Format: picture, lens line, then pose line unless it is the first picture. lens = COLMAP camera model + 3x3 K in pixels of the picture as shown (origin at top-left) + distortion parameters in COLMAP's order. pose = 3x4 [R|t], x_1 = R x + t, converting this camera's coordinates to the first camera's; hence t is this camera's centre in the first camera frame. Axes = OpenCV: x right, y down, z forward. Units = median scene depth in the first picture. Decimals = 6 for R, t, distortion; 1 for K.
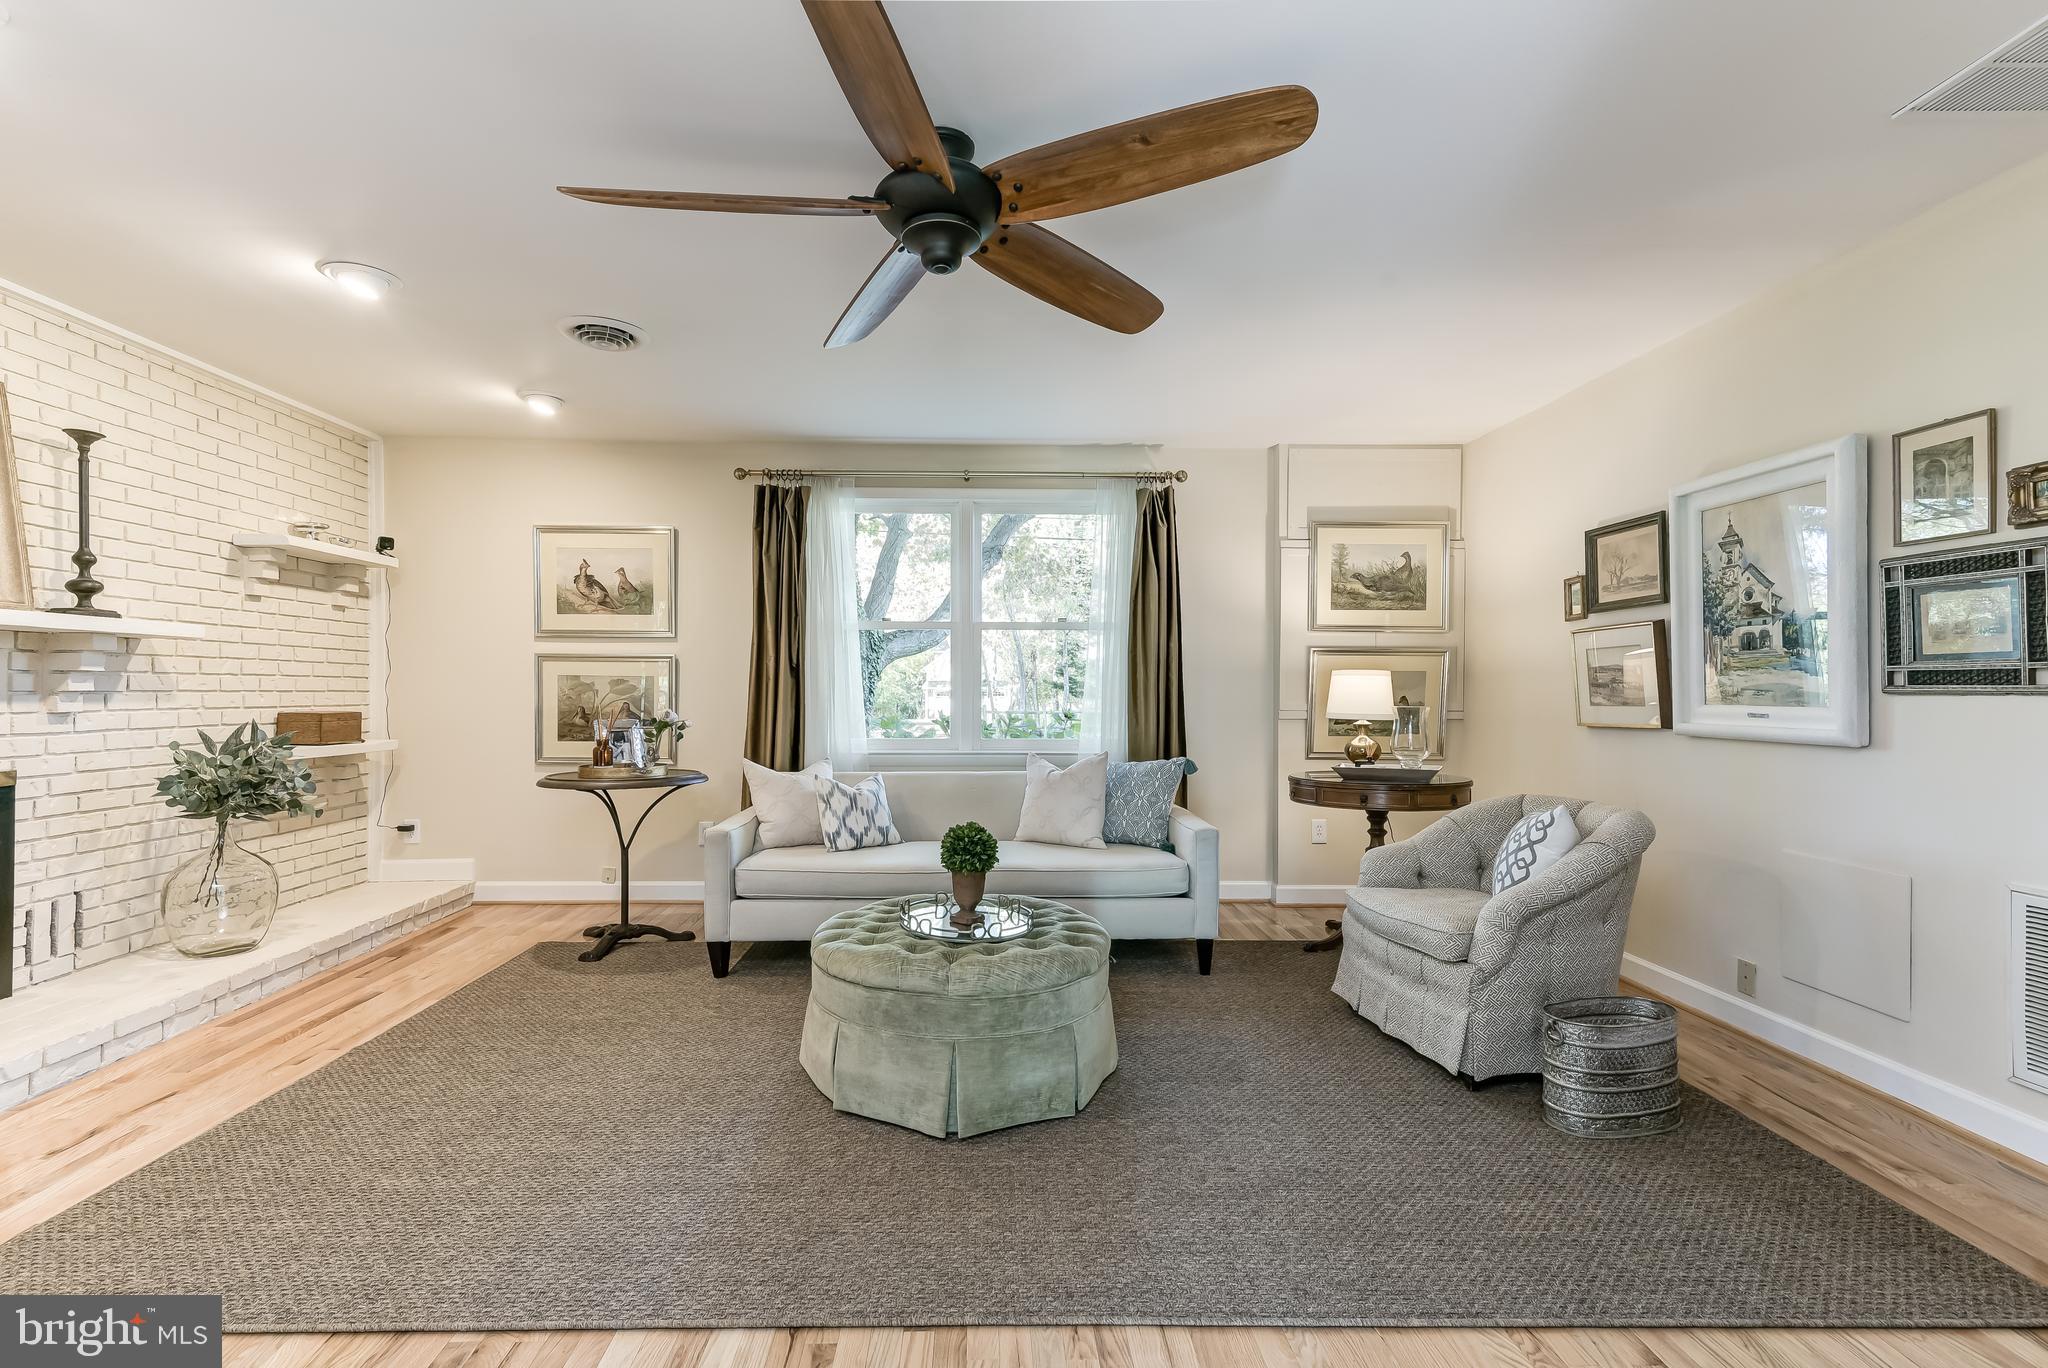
lens RADIAL K [[935.6, 0, 1014.6], [0, 935.6, 684.1], [0, 0, 1]] dist [-0.021082, -0.000381]
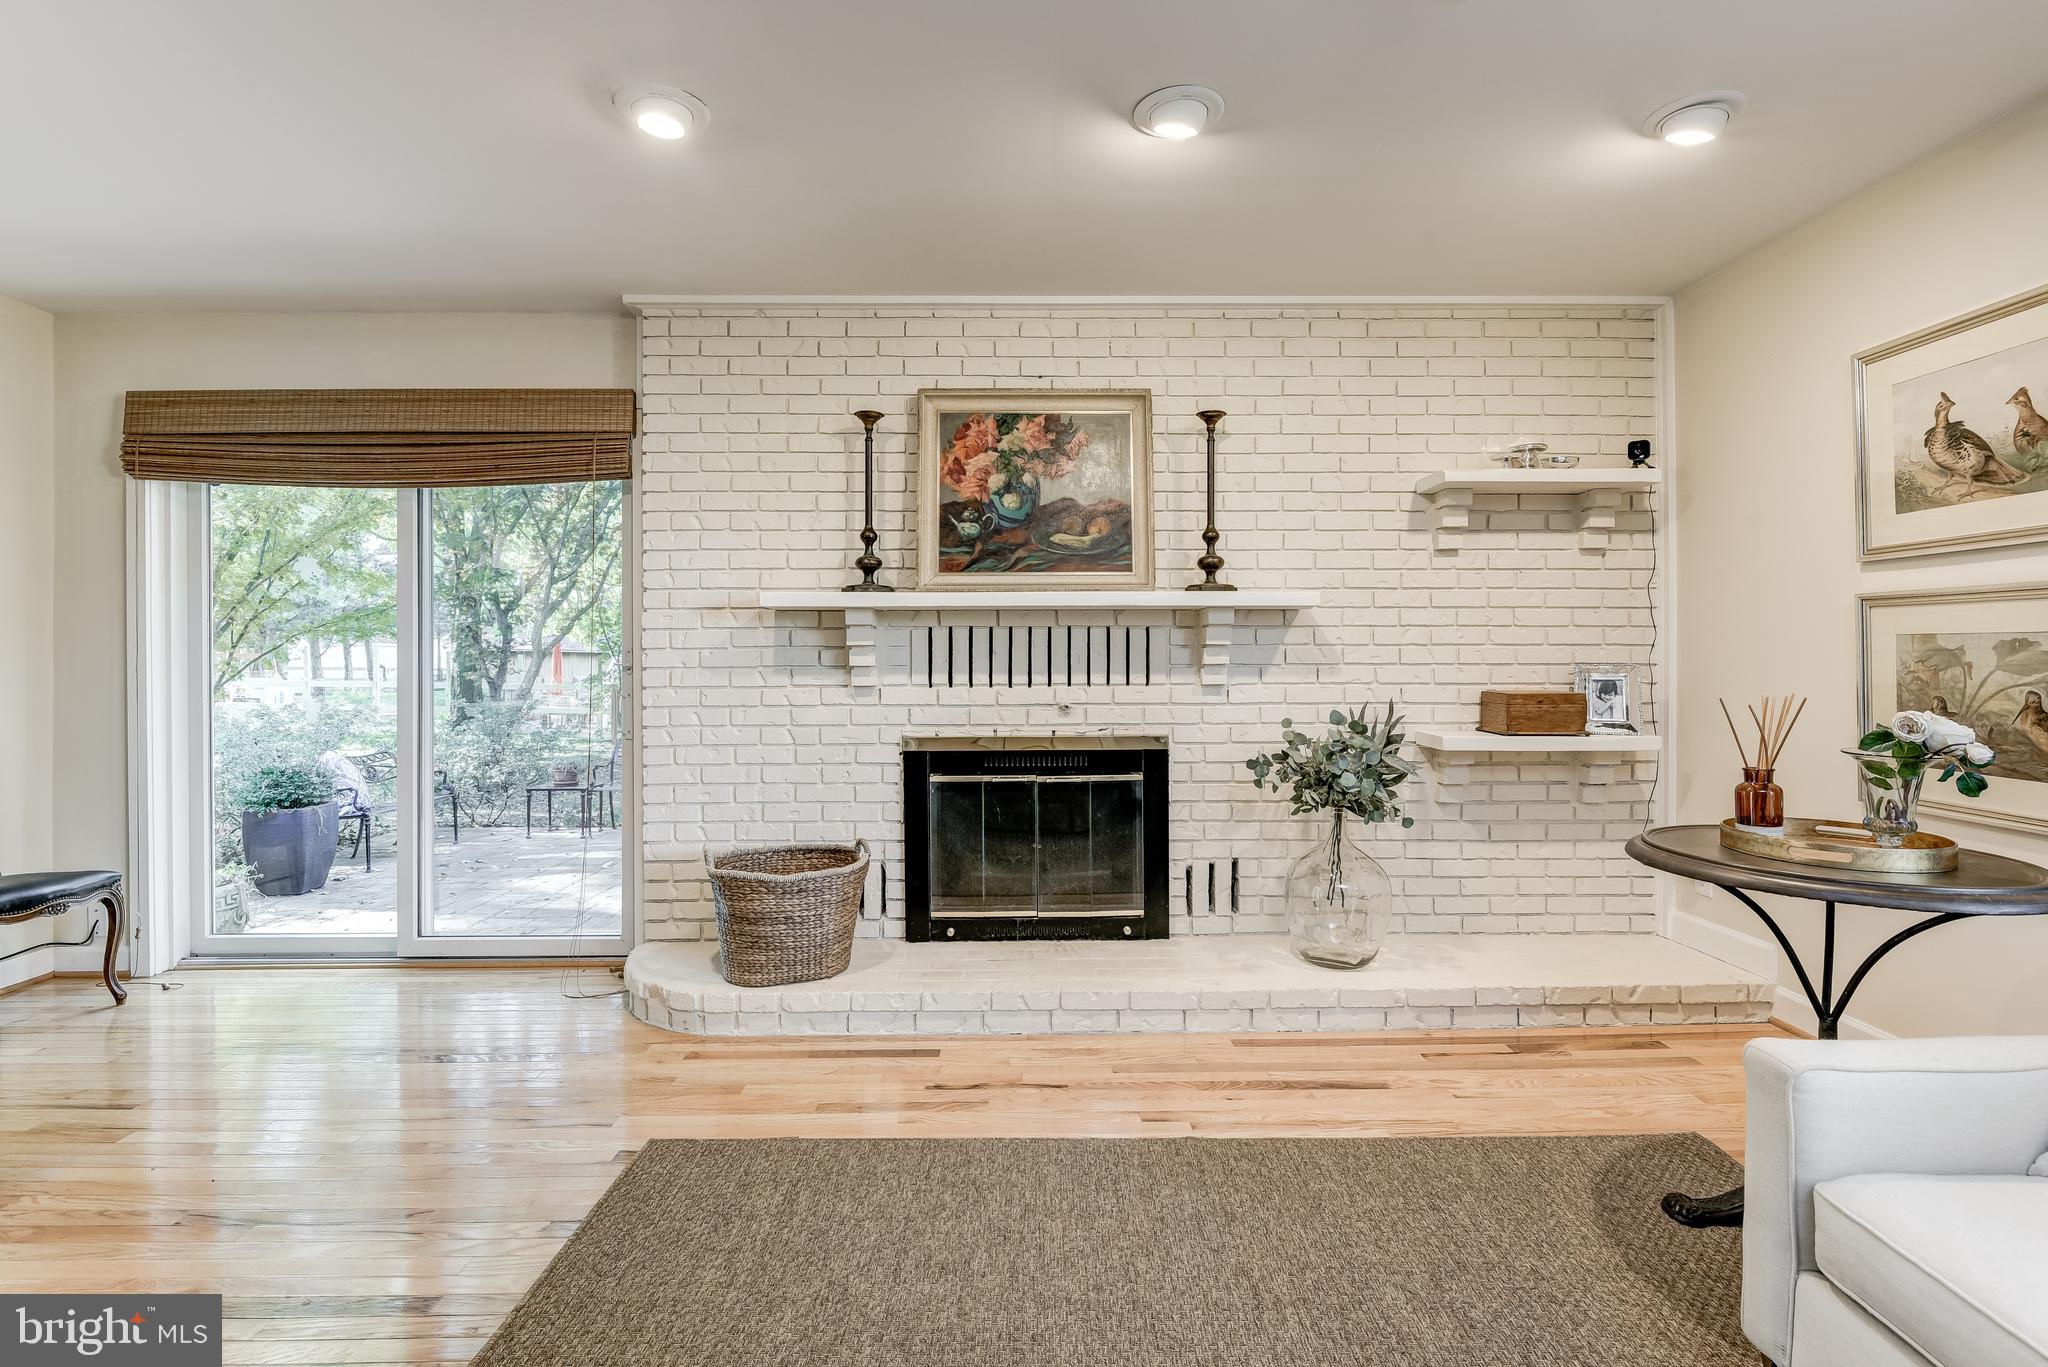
lens RADIAL K [[958.8, 0, 1027.7], [0, 958.8, 666.8], [0, 0, 1]] dist [0.019614, -0.020658]
pose [[-0.020607, 0.005660, -0.999772, 0.061387], [0.006856, 0.999961, 0.005519, 0.002965], [0.999764, -0.006740, -0.020645, 0.734400]]
